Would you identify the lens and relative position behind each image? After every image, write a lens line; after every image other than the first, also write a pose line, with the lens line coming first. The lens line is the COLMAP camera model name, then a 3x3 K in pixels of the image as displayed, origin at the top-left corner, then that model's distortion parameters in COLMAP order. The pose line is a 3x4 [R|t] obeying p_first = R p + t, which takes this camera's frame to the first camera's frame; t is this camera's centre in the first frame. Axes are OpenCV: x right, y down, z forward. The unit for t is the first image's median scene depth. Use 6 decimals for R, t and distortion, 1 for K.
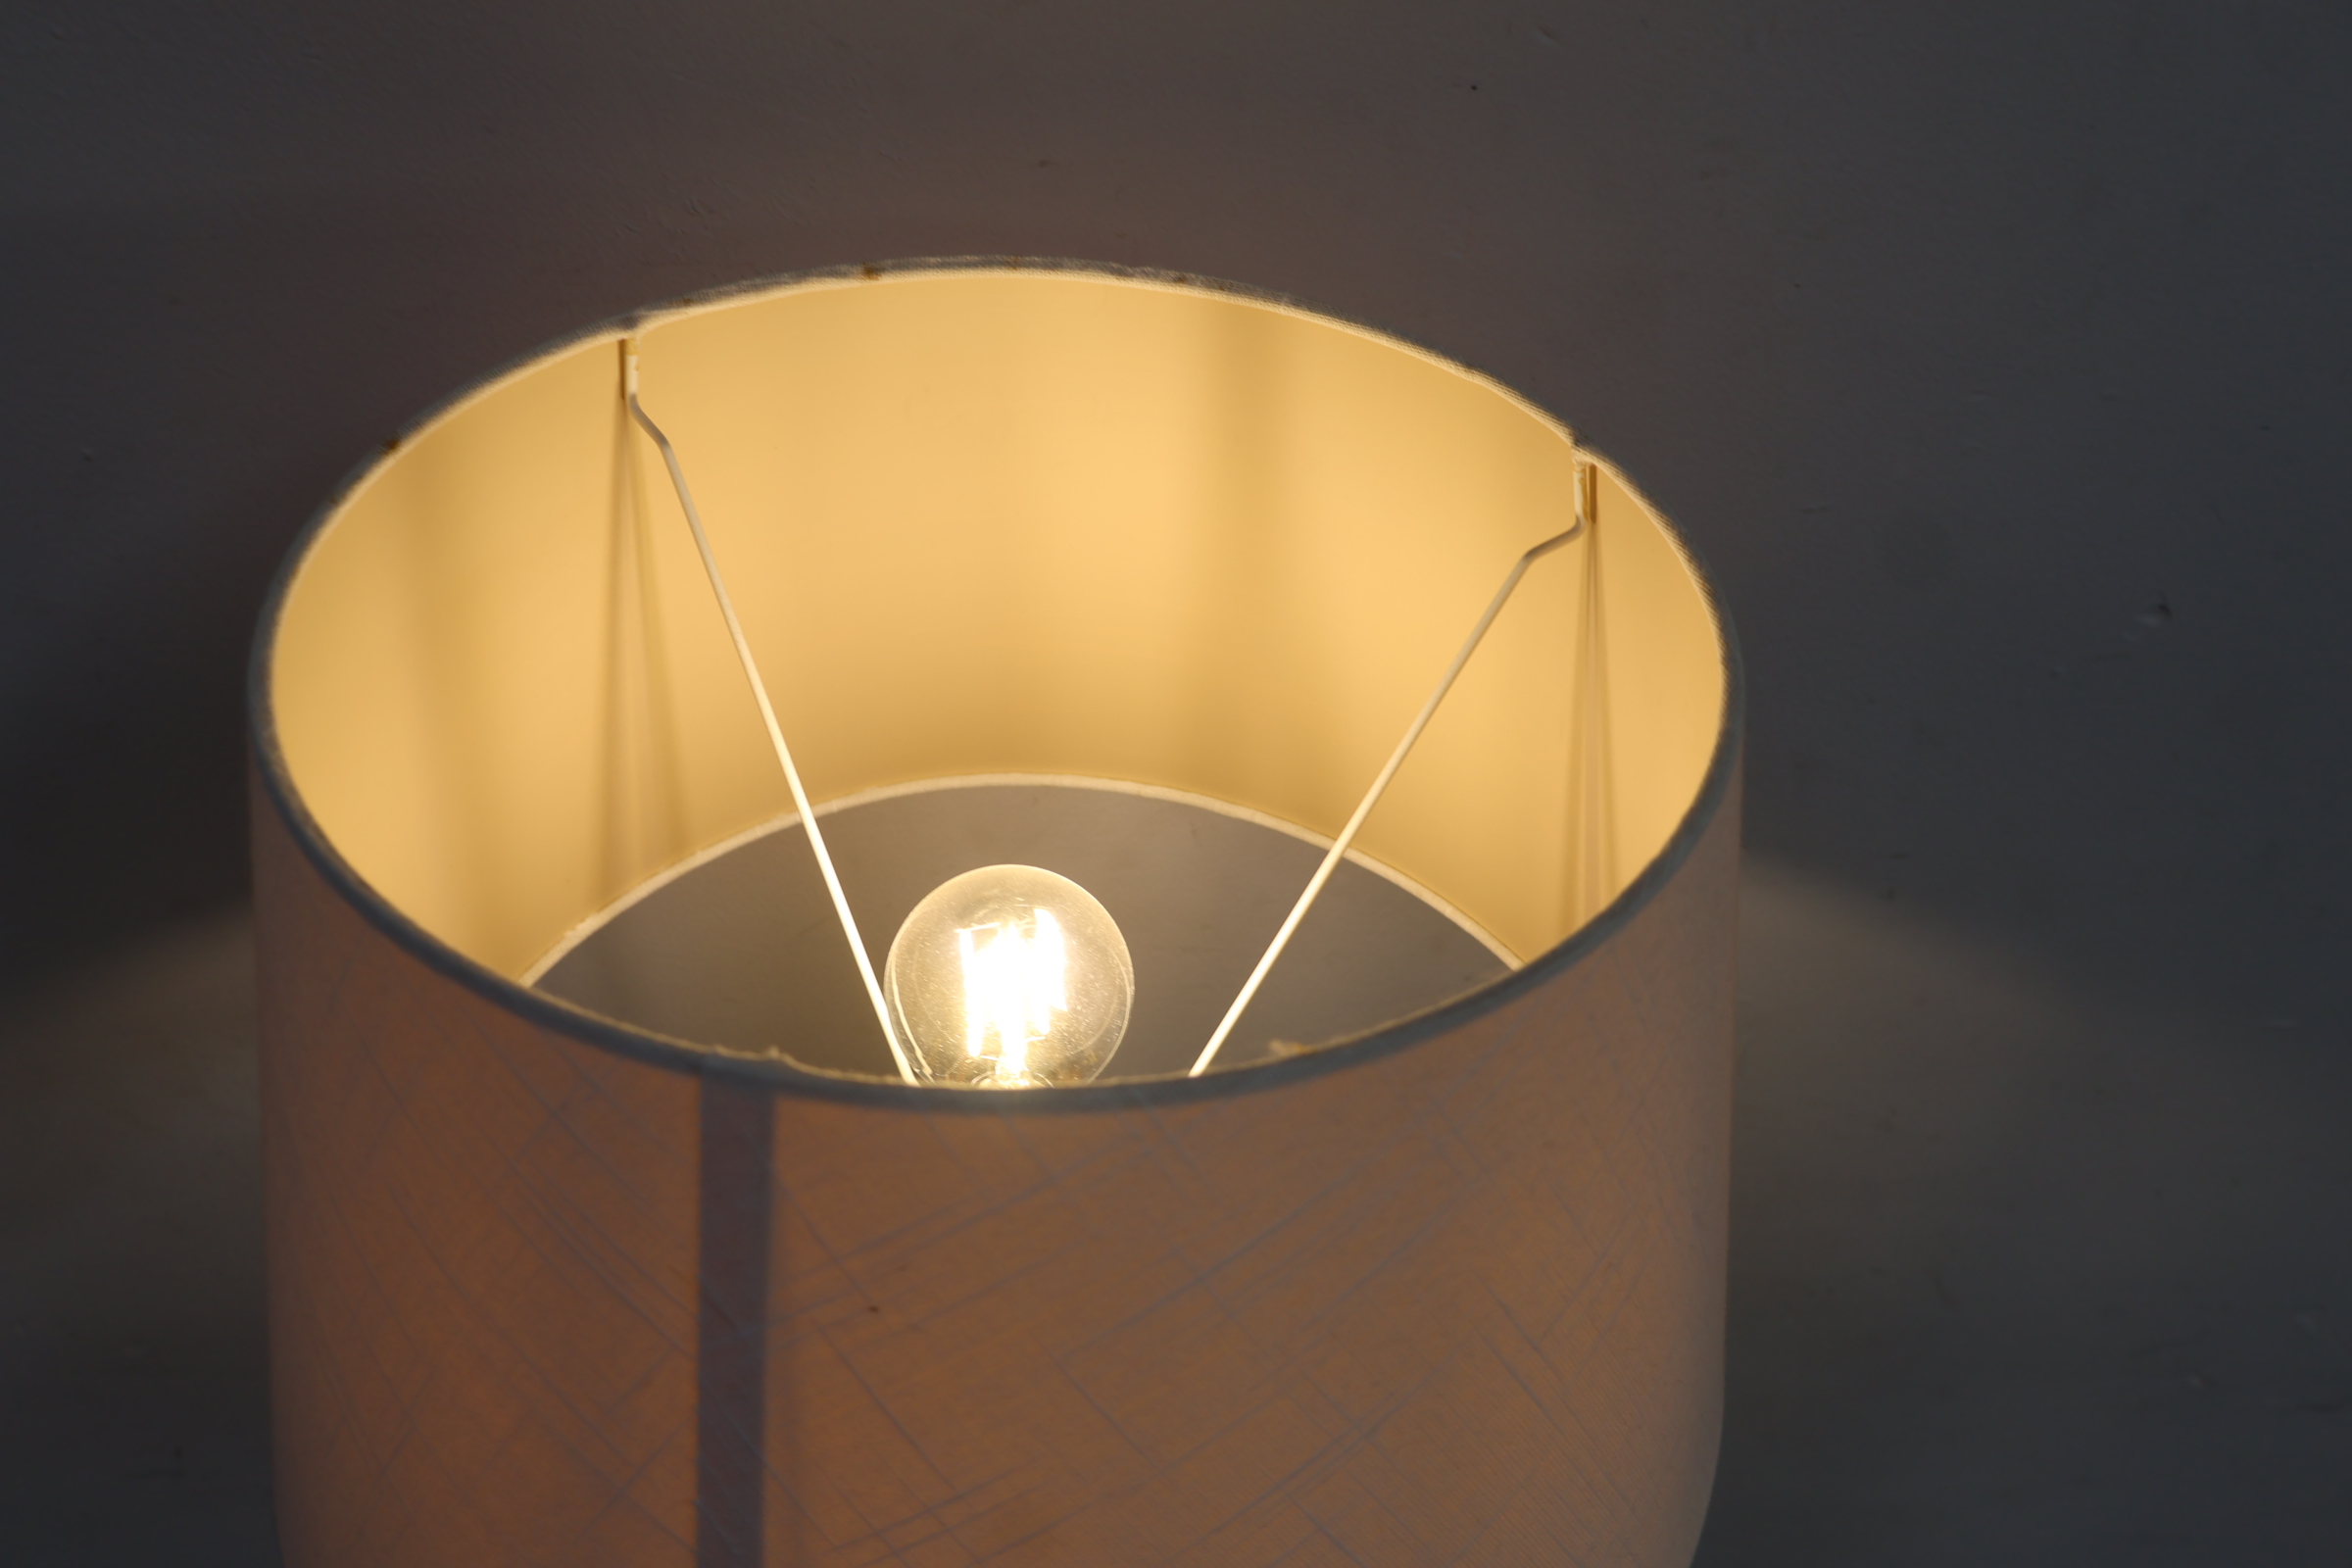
lens RADIAL K [[2164.7, 0, 1156.2], [0, 2164.7, 773.0], [0, 0, 1]] dist [-0.004738, 0.000000]
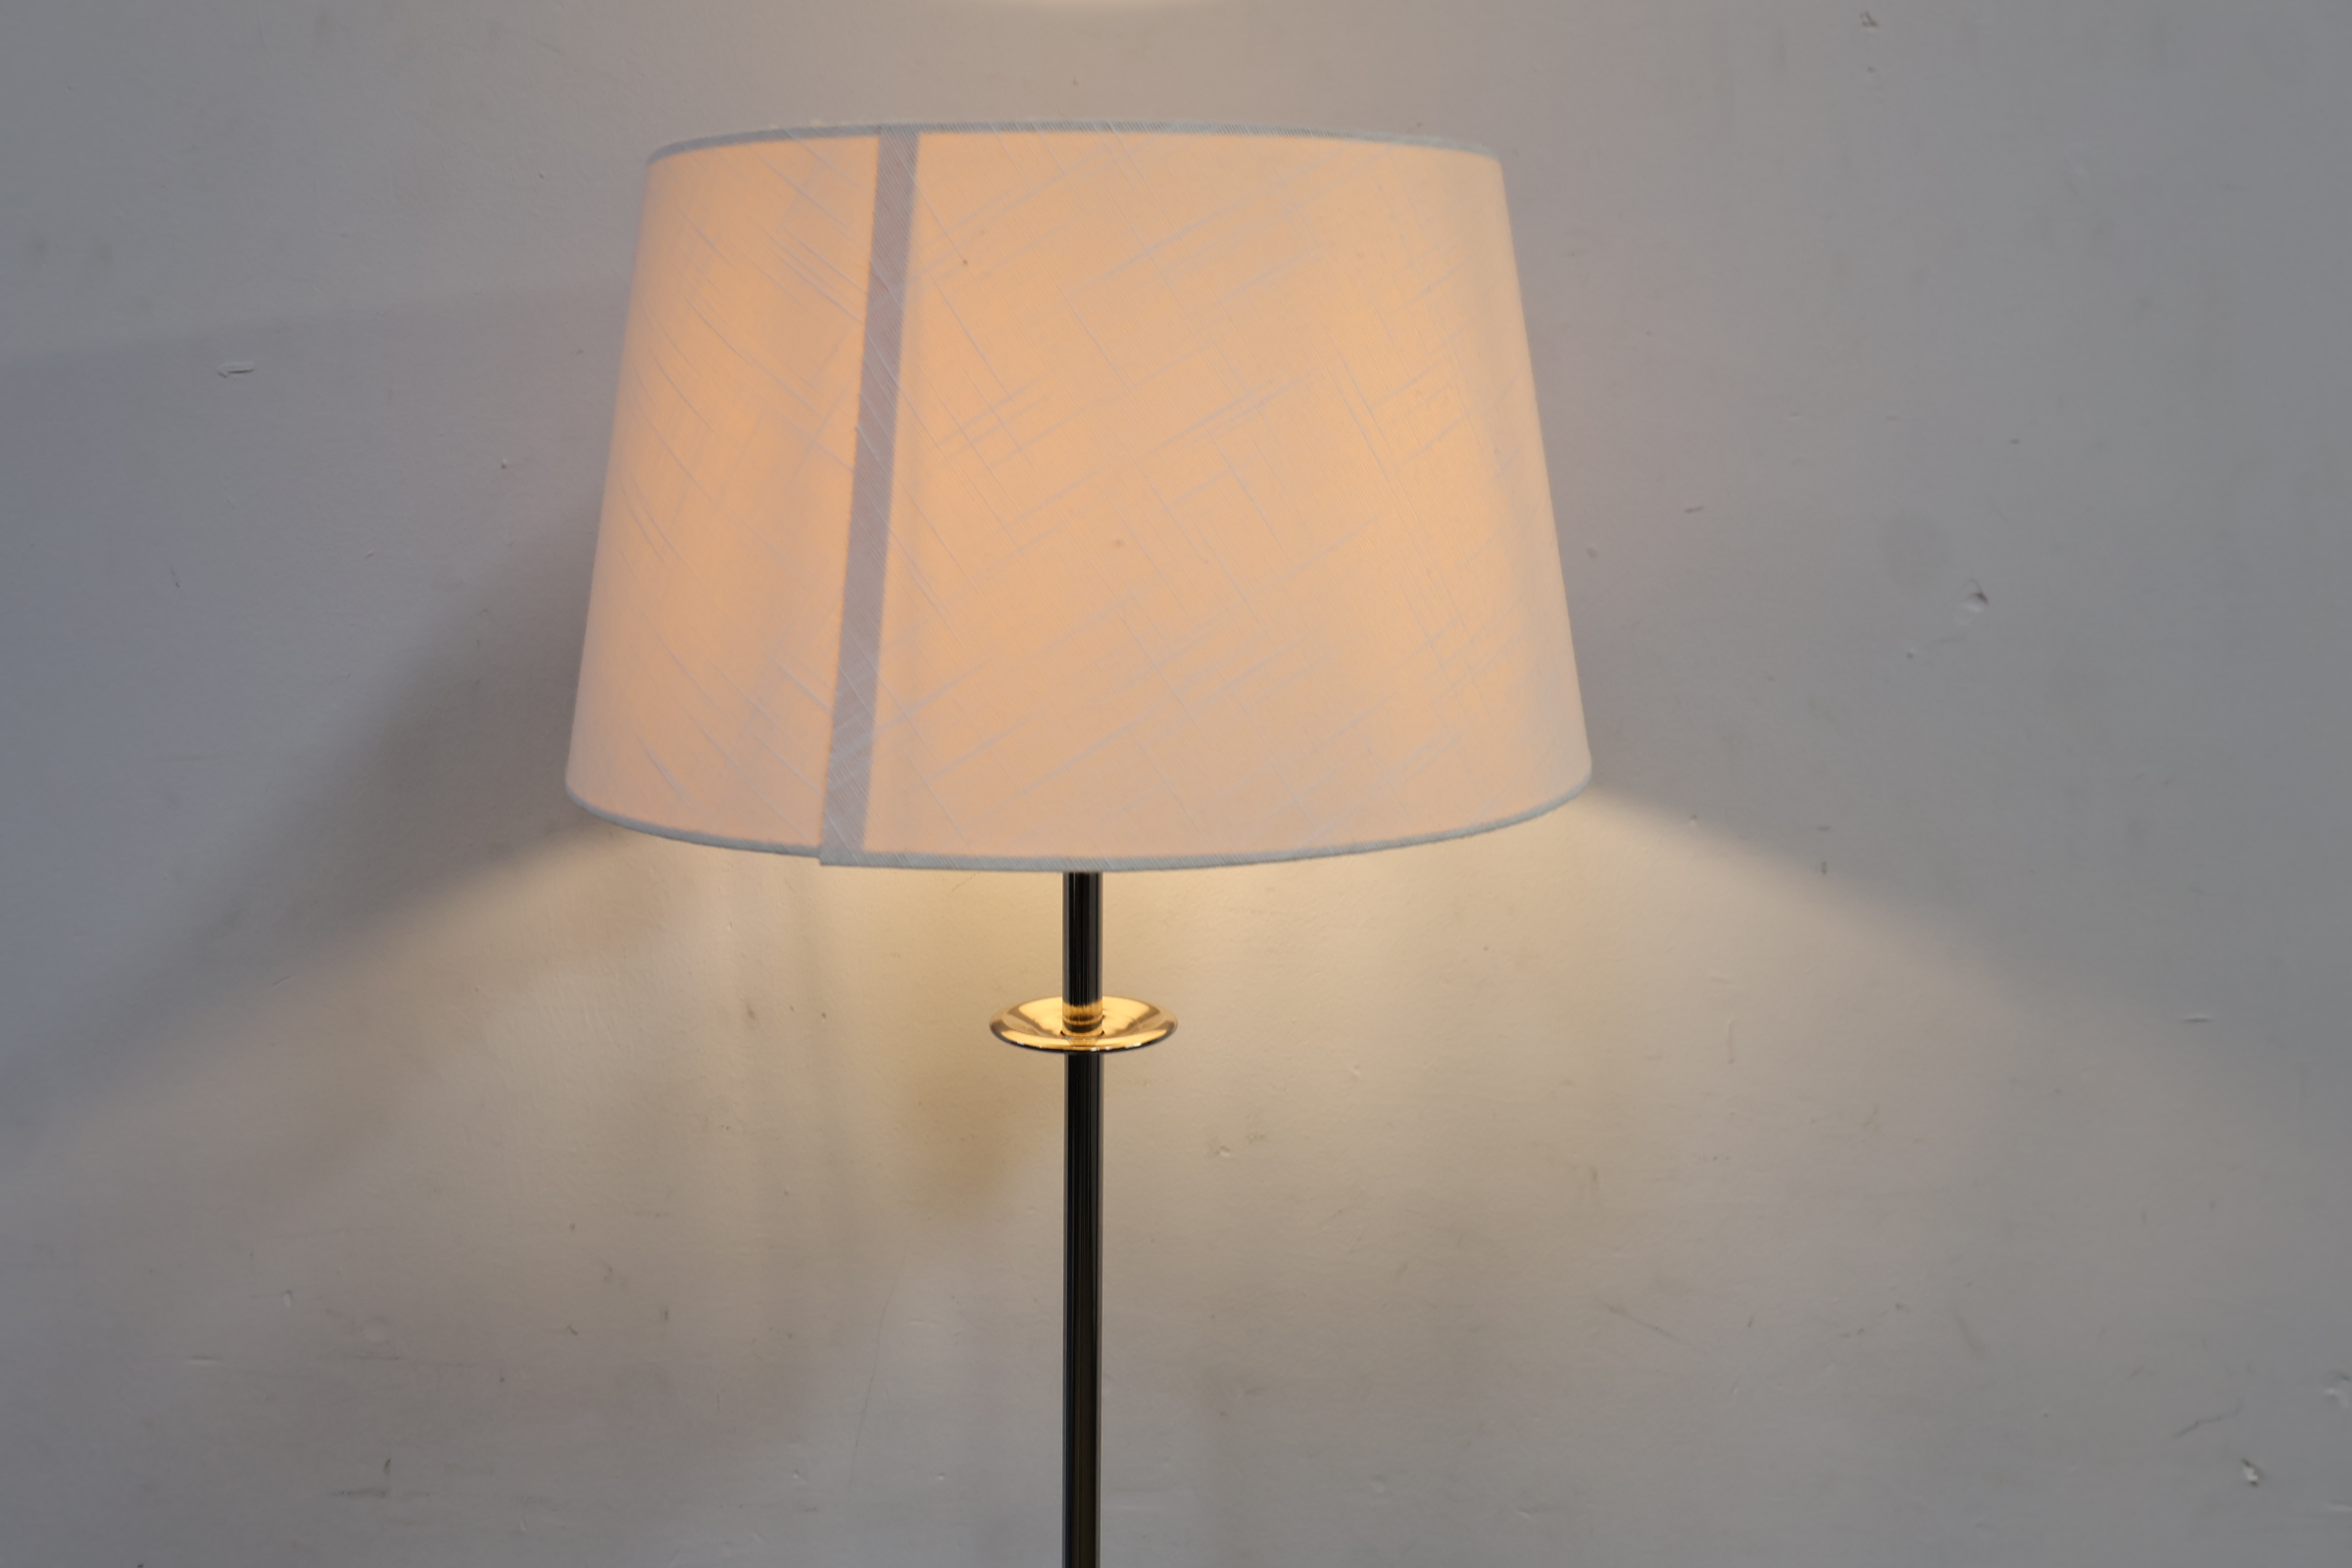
lens RADIAL K [[2164.7, 0, 1174.4], [0, 2164.7, 787.7], [0, 0, 1]] dist [-0.004738, 0.000000]
pose [[0.996046, -0.025250, -0.085178, 0.175679], [-0.016697, 0.888472, -0.458627, 1.384409], [0.087259, 0.458236, 0.884537, -0.355923]]
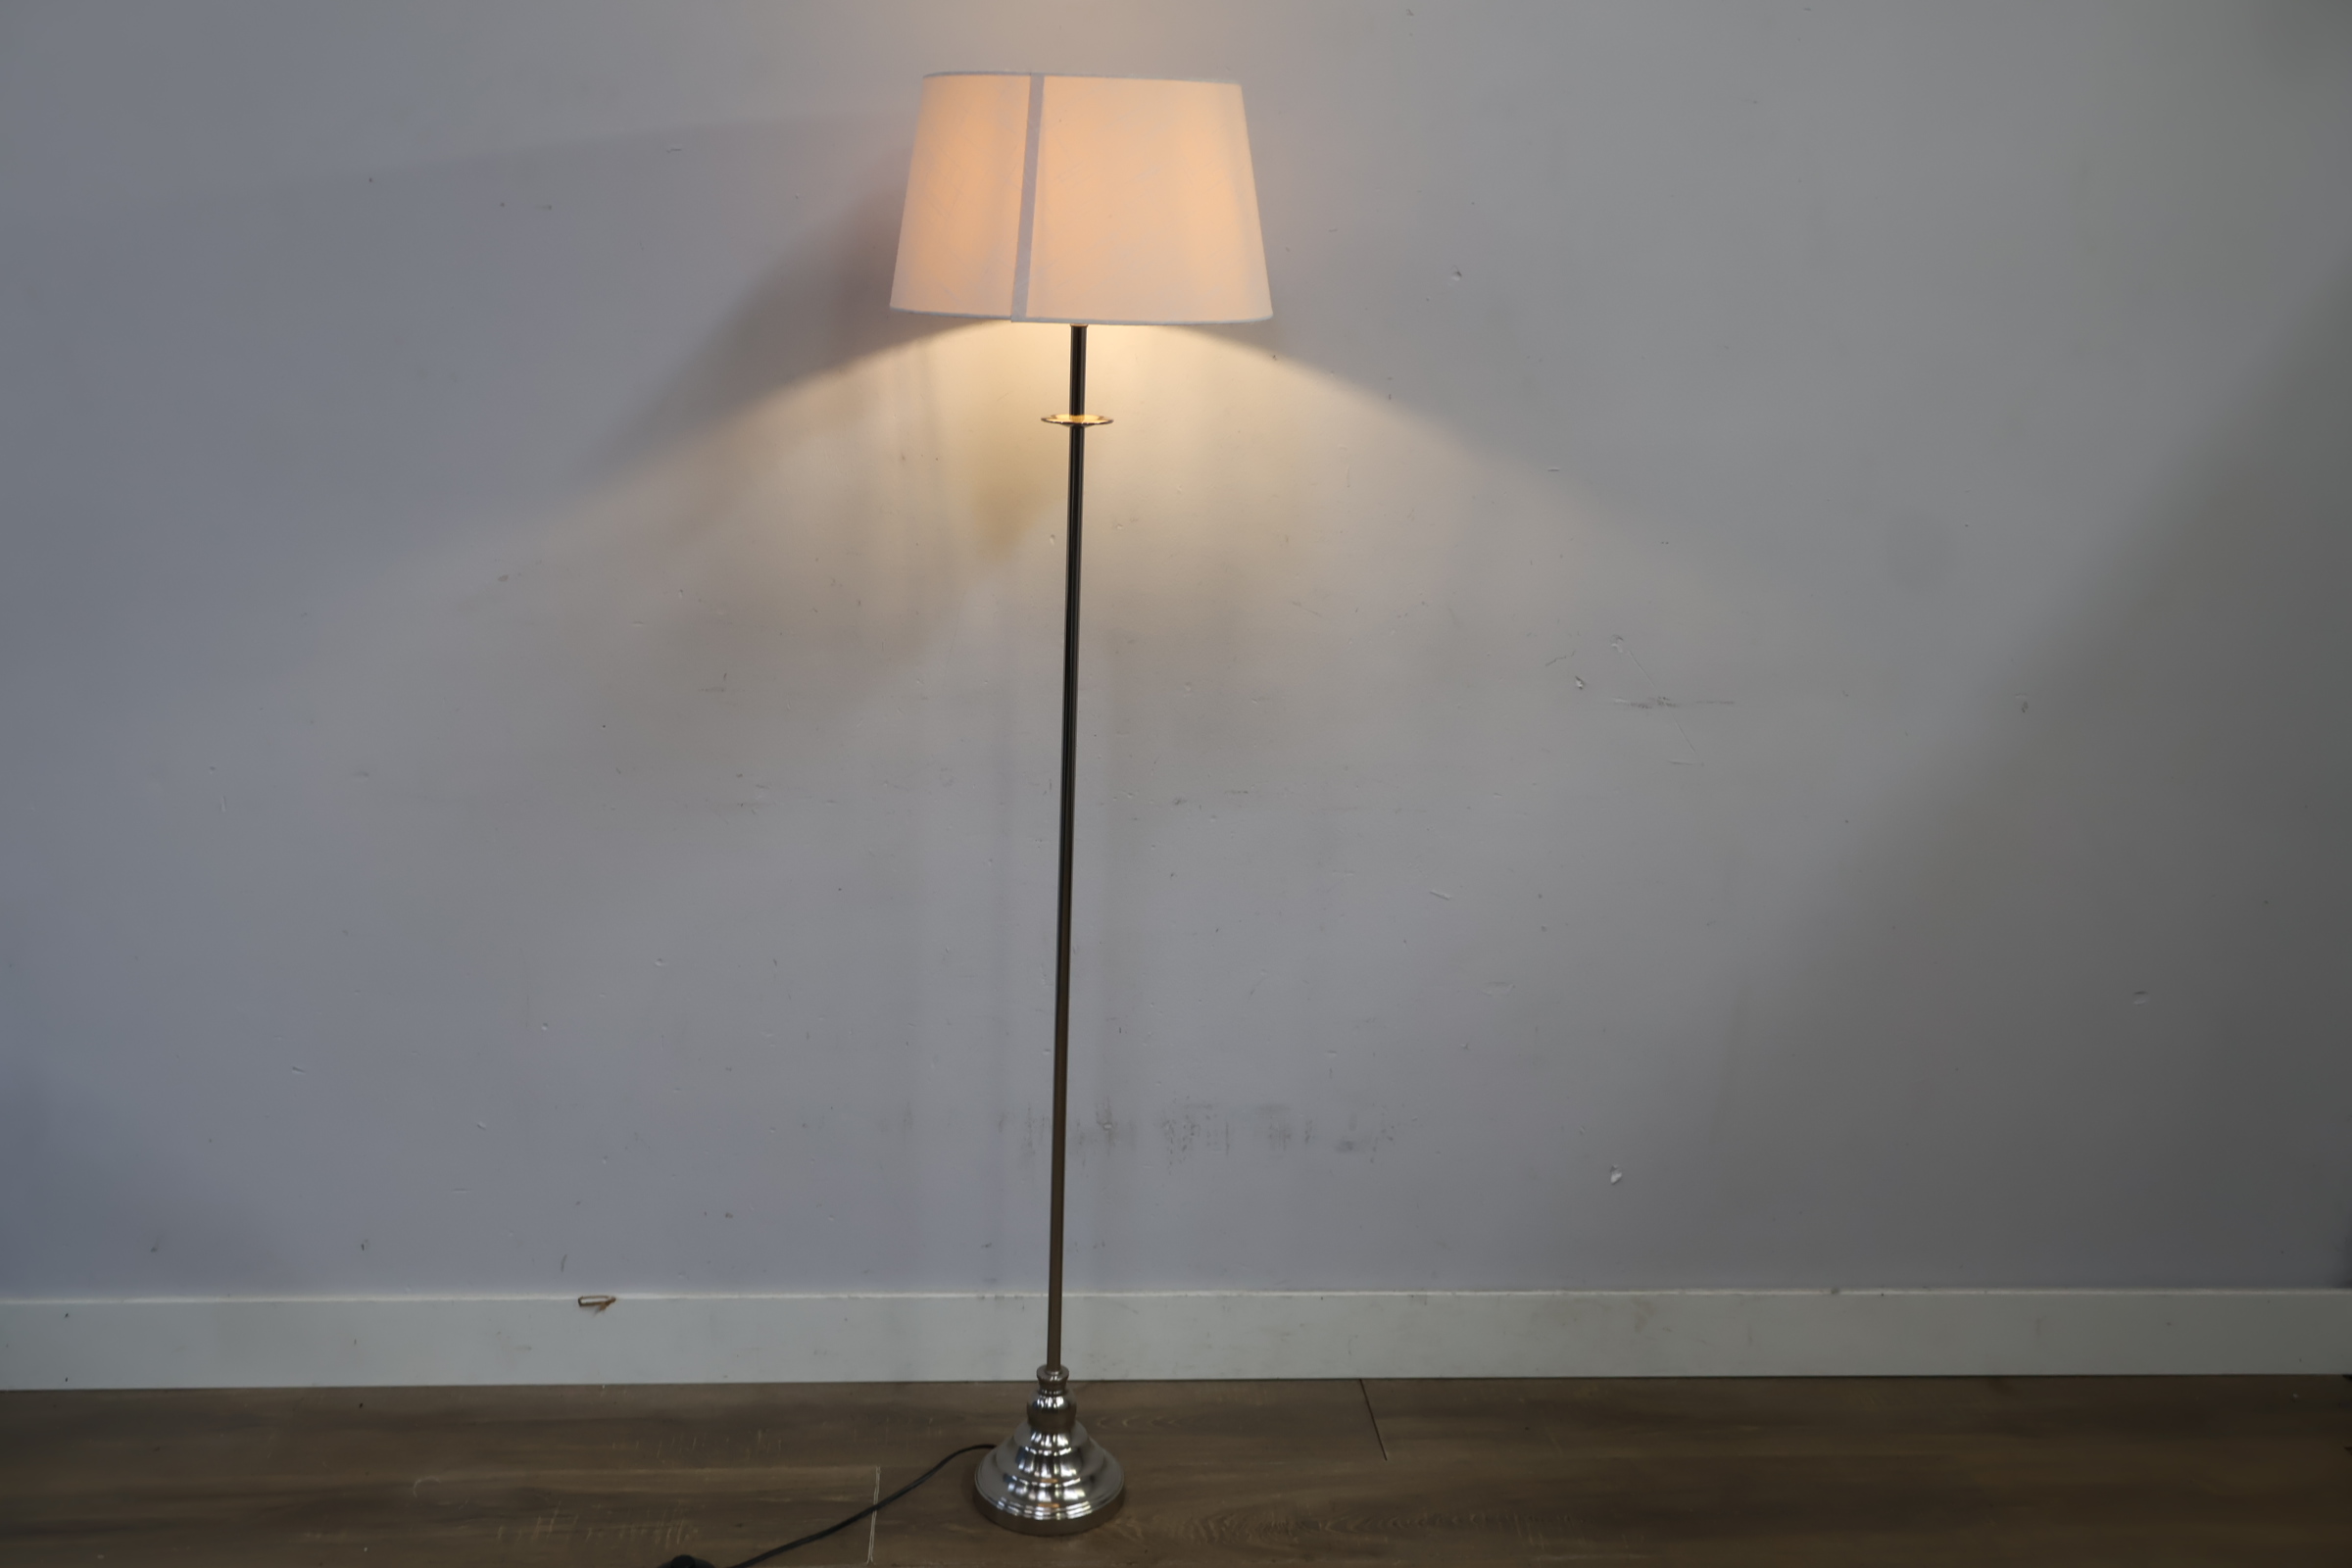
lens RADIAL K [[2164.7, 0, 1171.8], [0, 2164.7, 794.5], [0, 0, 1]] dist [-0.004738, 0.000000]
pose [[0.999870, -0.015678, 0.003678, 0.098308], [0.015907, 0.925875, -0.377495, 3.679503], [0.002513, 0.377505, 0.926004, -3.225307]]
